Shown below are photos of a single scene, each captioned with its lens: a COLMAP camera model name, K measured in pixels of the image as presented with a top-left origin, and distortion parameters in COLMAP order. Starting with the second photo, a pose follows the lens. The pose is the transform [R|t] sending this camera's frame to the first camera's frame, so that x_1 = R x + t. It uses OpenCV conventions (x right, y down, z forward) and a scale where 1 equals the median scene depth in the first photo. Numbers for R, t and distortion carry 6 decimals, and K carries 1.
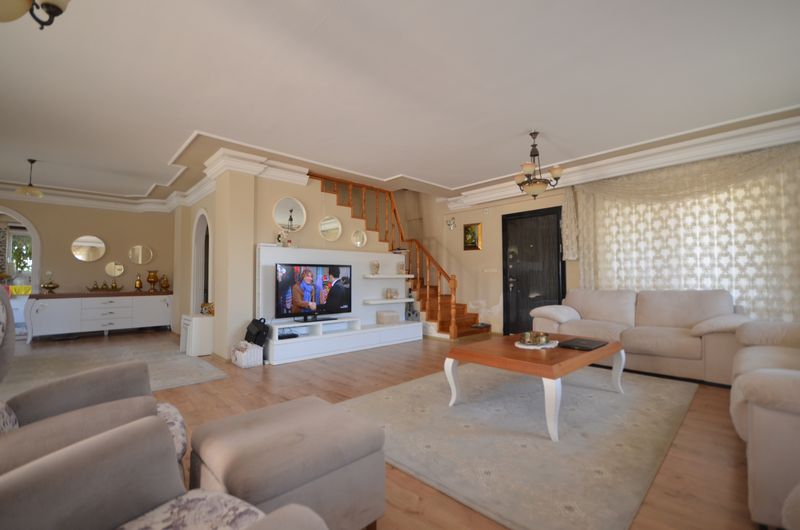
lens RADIAL K [[349.4, 0, 399.4], [0, 349.4, 268.5], [0, 0, 1]] dist [0.002772, -0.007904]
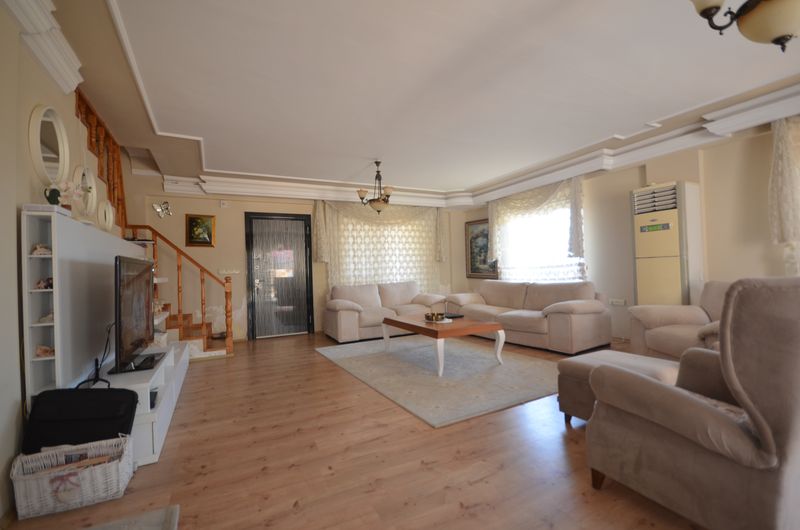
lens RADIAL K [[349.4, 0, 399.4], [0, 349.4, 268.5], [0, 0, 1]] dist [0.002772, -0.007904]
pose [[0.271217, 0.004753, 0.962506, -0.545784], [0.002480, 0.999981, -0.005637, 0.004900], [-0.962515, 0.003916, 0.271200, 0.391165]]
